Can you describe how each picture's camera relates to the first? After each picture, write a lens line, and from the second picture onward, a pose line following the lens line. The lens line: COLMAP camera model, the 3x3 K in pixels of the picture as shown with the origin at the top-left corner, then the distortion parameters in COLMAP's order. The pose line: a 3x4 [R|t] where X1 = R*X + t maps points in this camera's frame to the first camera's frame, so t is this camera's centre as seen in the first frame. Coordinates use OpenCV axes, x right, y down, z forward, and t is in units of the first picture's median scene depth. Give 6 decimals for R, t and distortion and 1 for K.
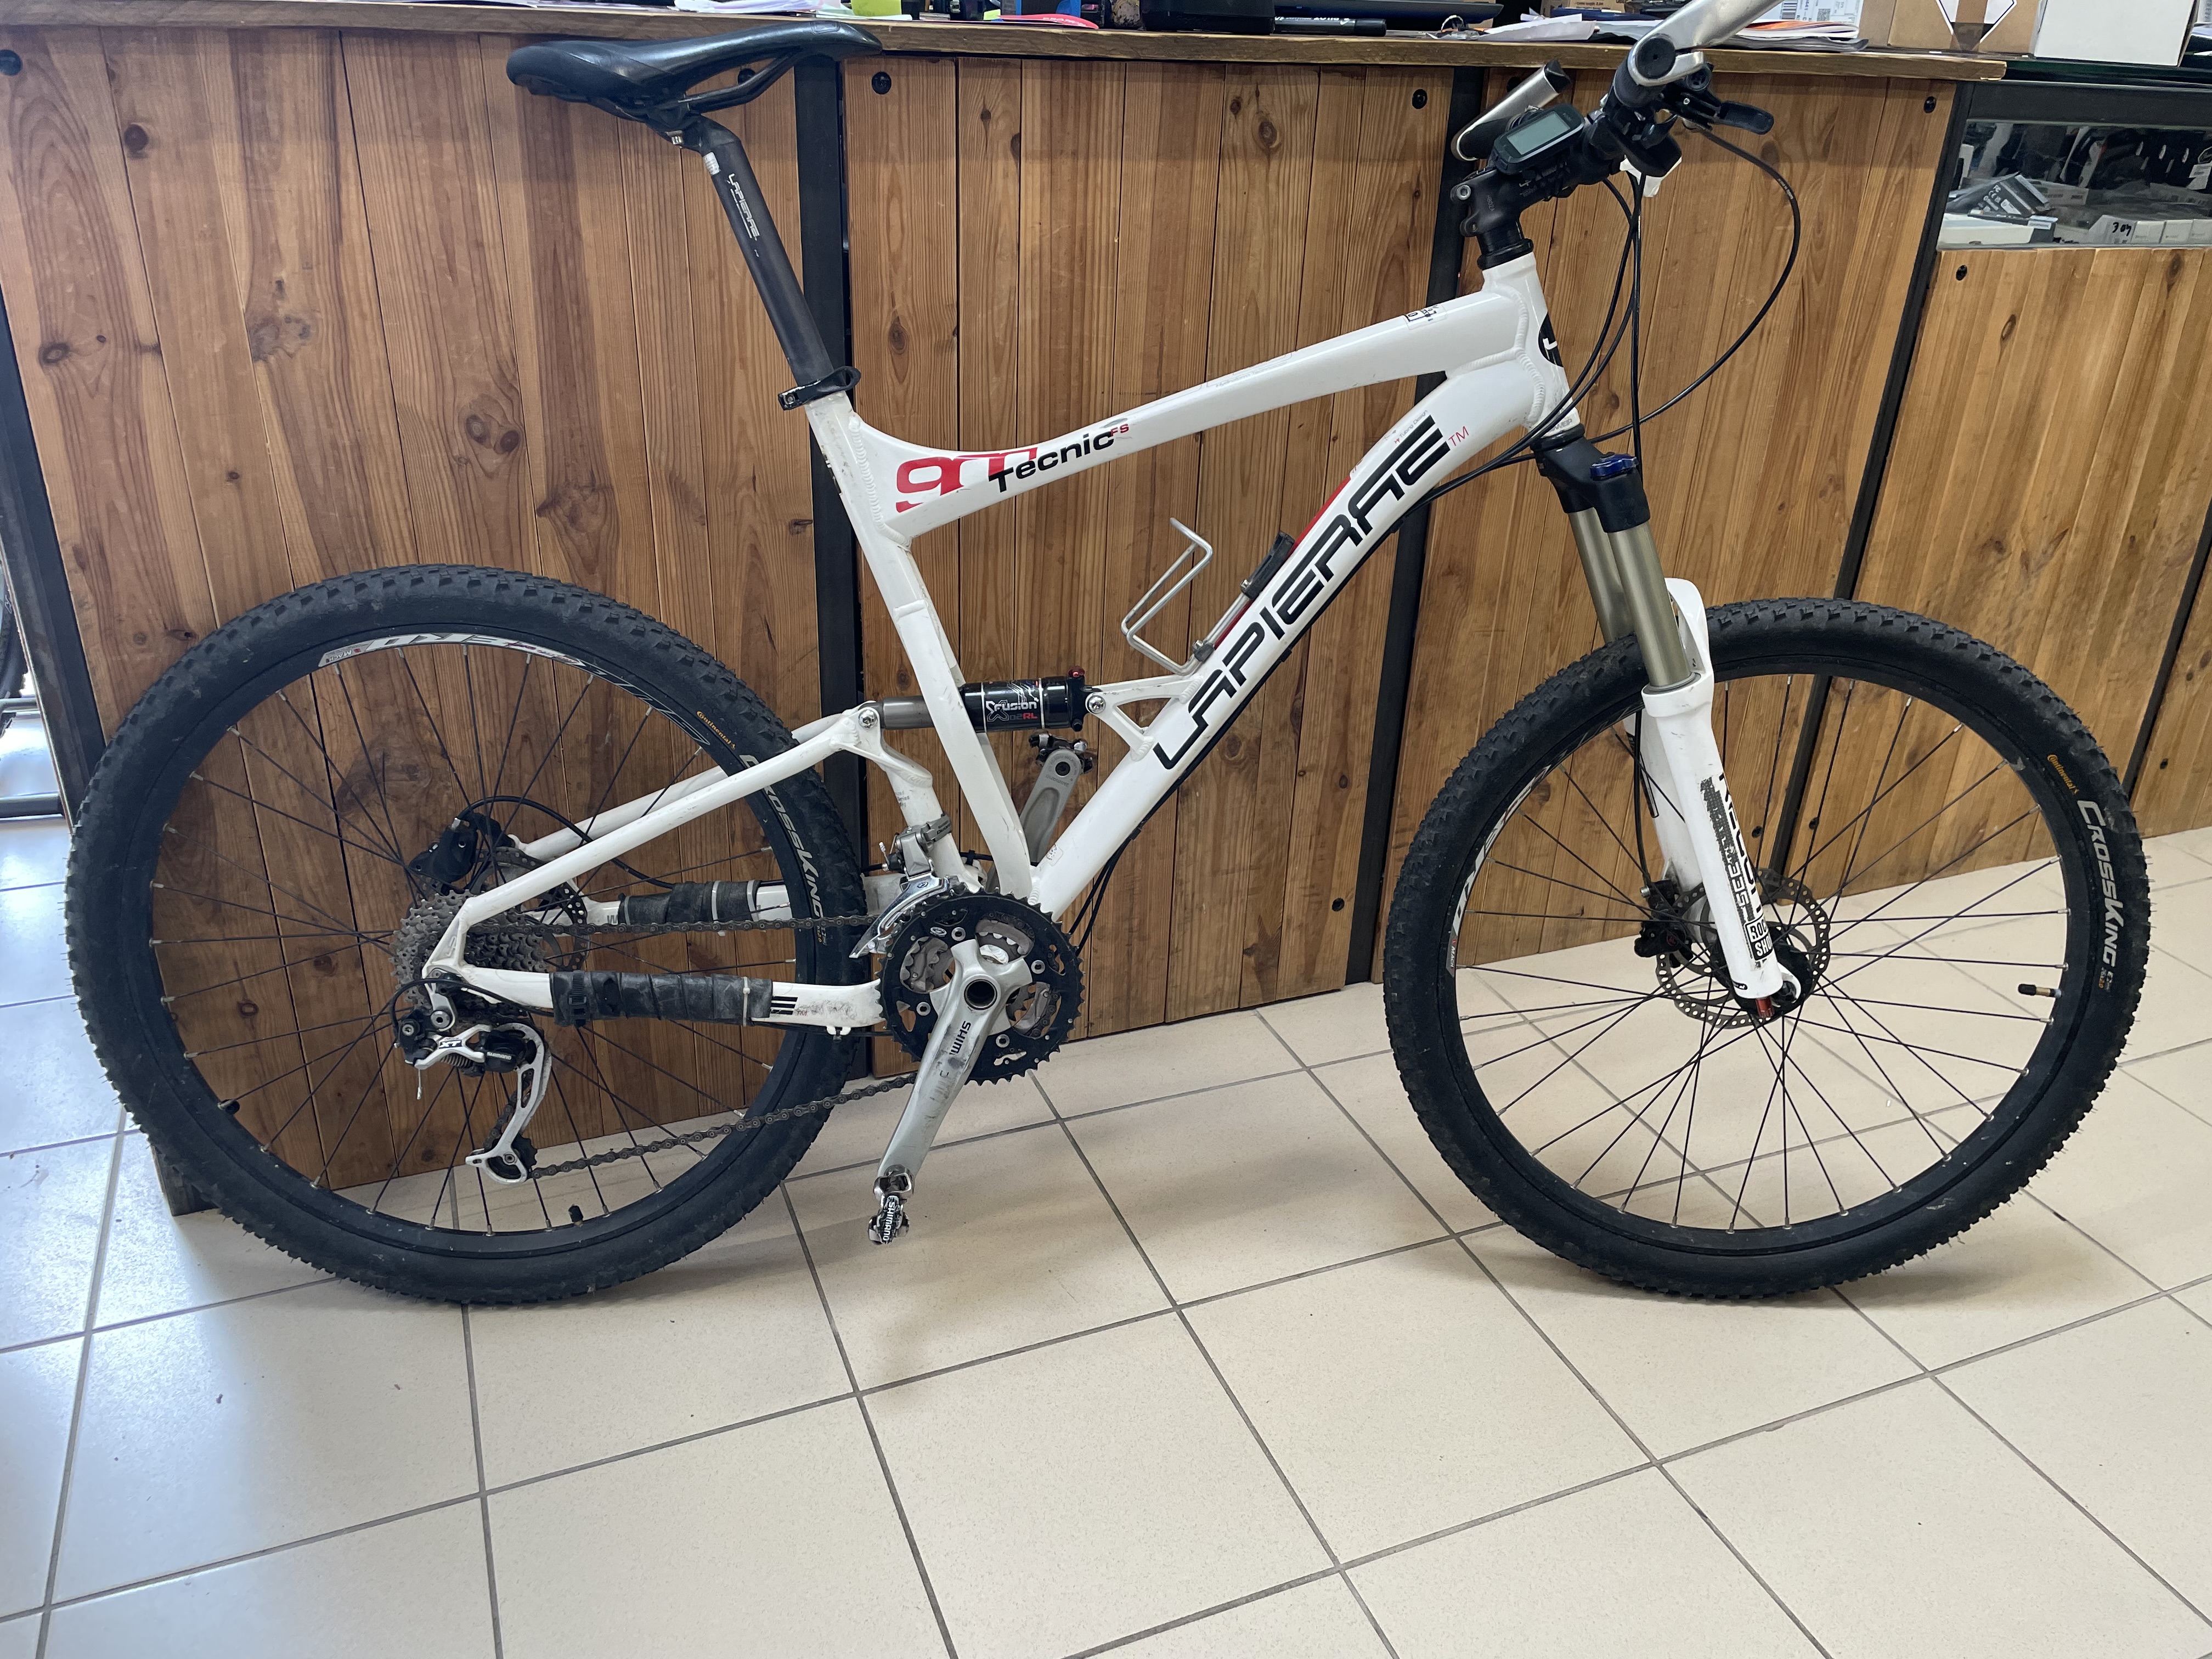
lens RADIAL K [[1671.6, 0, 1108.8], [0, 1671.6, 814.5], [0, 0, 1]] dist [0.099289, -0.128611]
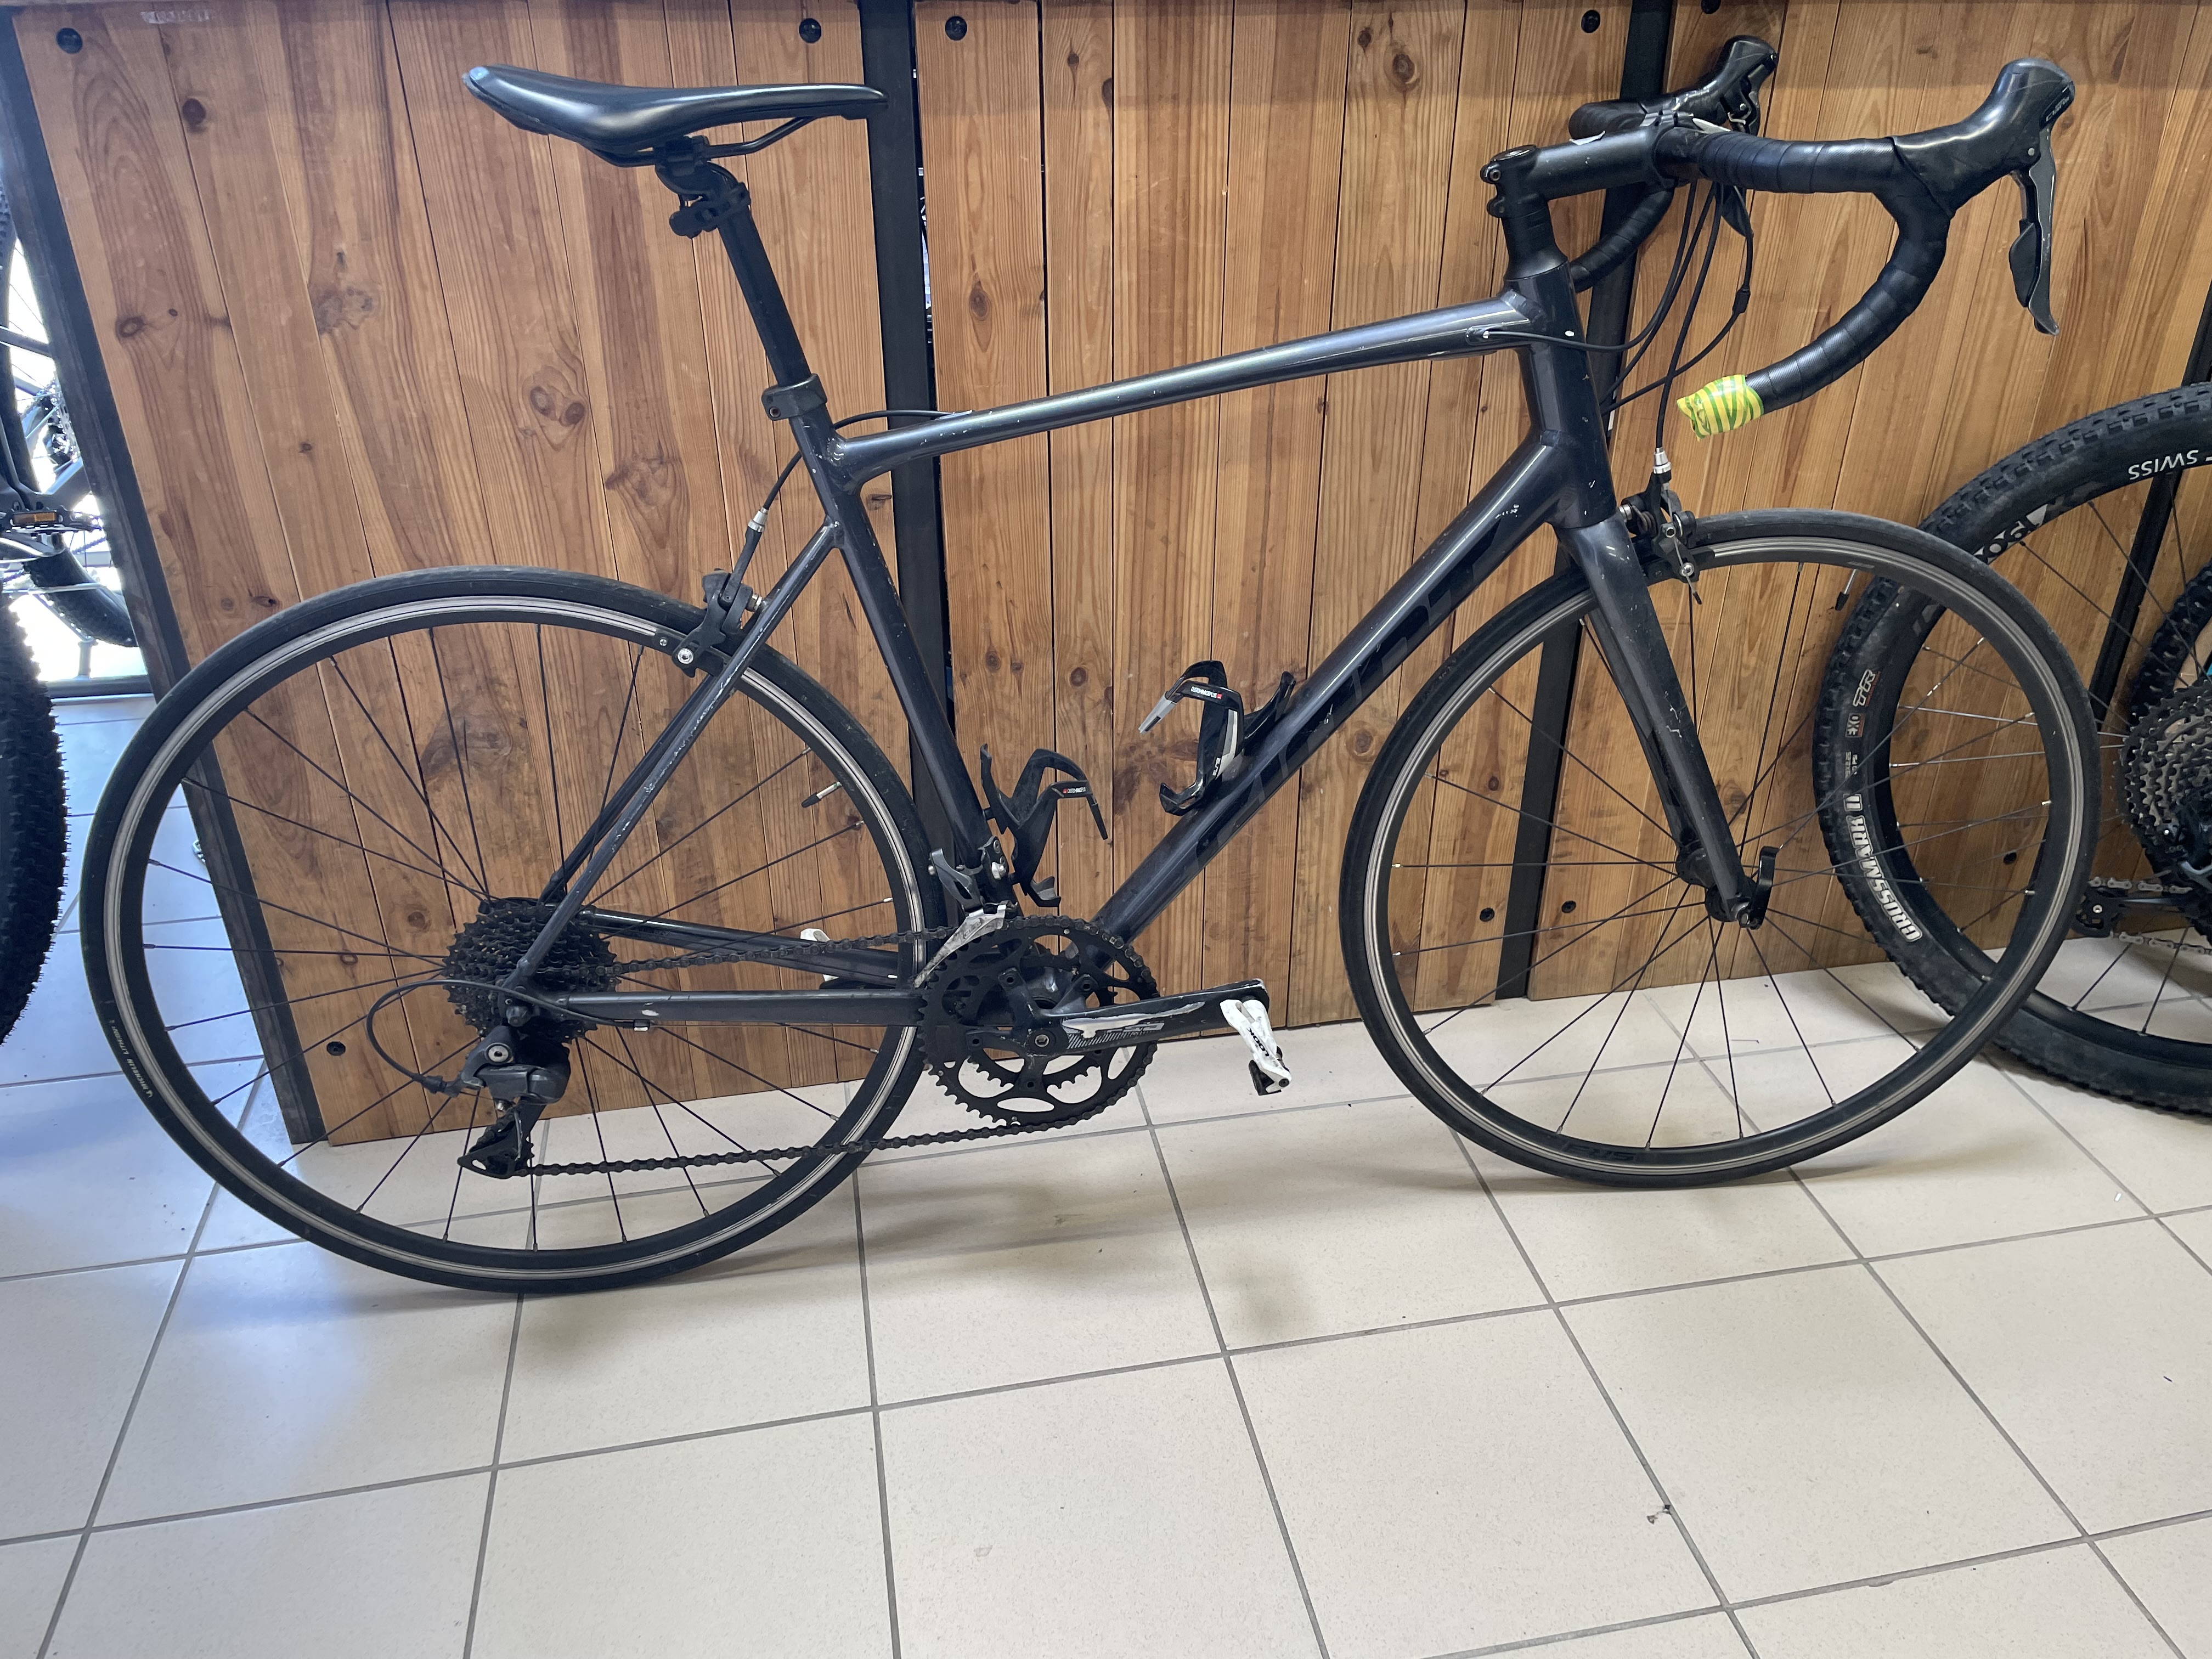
lens RADIAL K [[1671.6, 0, 1113.6], [0, 1671.6, 805.6], [0, 0, 1]] dist [0.099289, -0.128611]
pose [[0.979773, 0.061433, -0.190450, 0.144359], [-0.051588, 0.997084, 0.056230, -0.062090], [0.193349, -0.045268, 0.980085, 0.086670]]
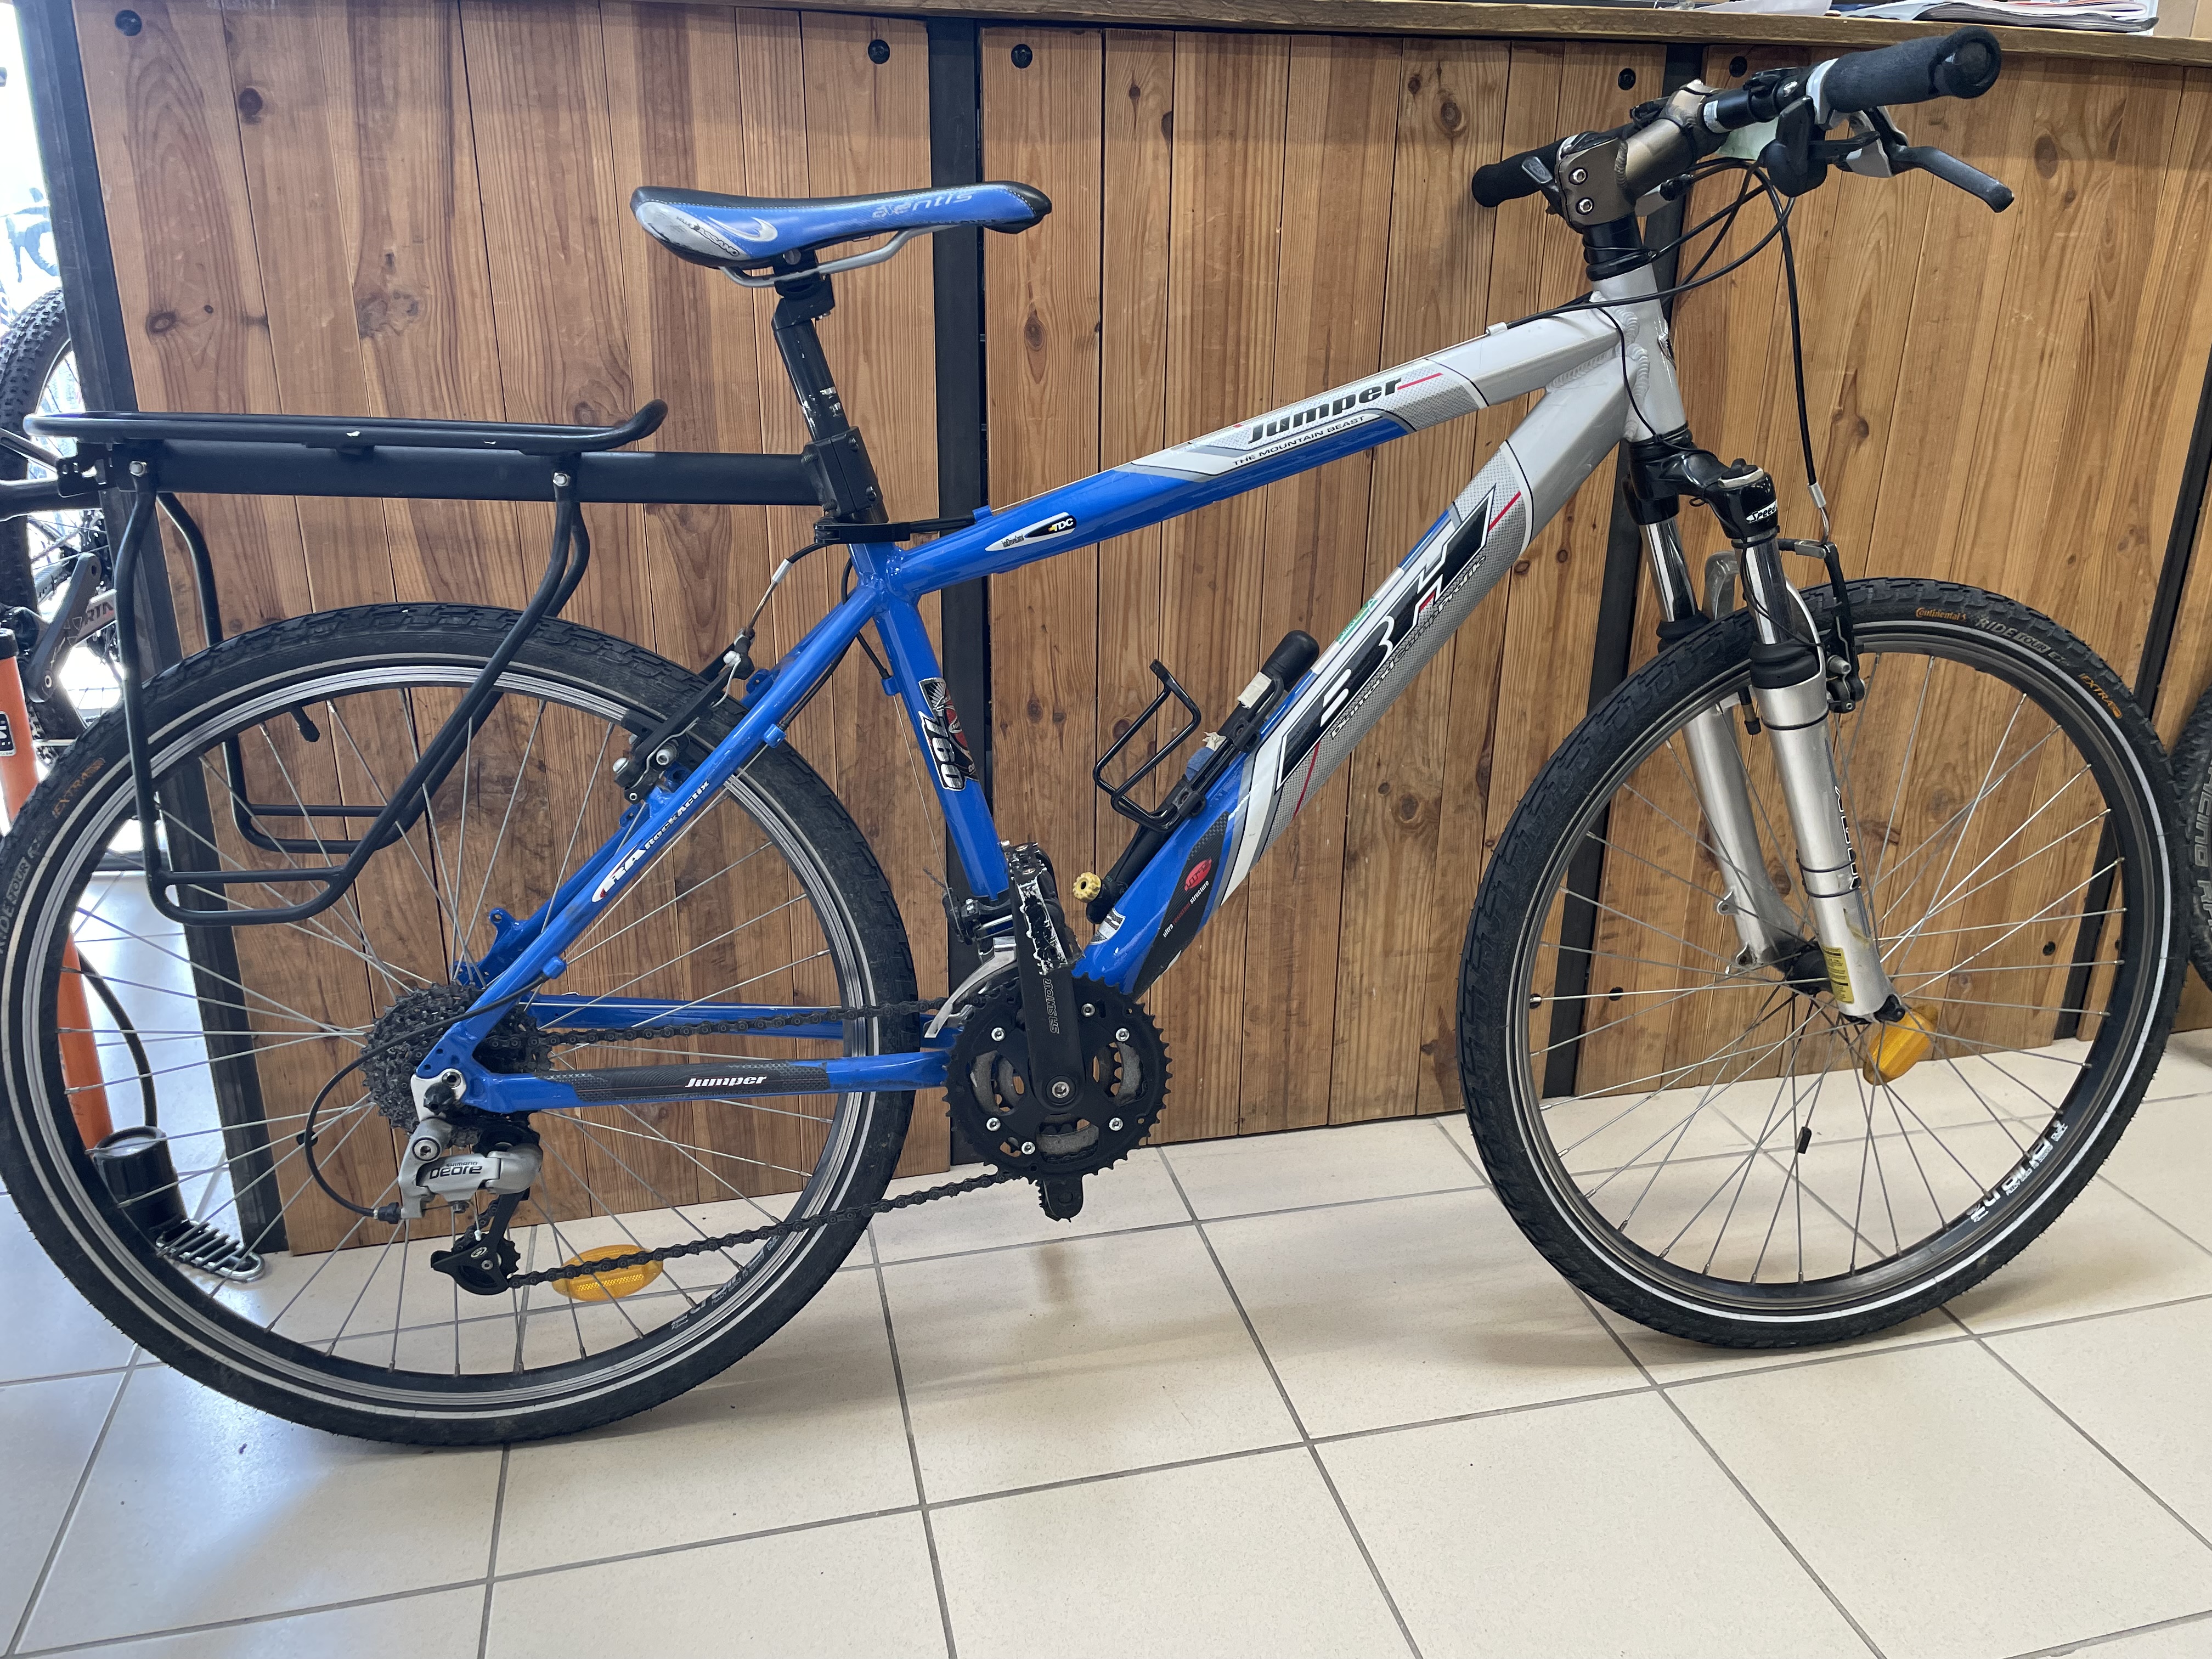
lens RADIAL K [[1671.6, 0, 1113.1], [0, 1671.6, 811.8], [0, 0, 1]] dist [0.099289, -0.128611]
pose [[0.988848, 0.027632, -0.146343, 0.060868], [-0.042594, 0.994064, -0.100111, 0.070649], [0.142708, 0.105228, 0.984155, 0.123987]]
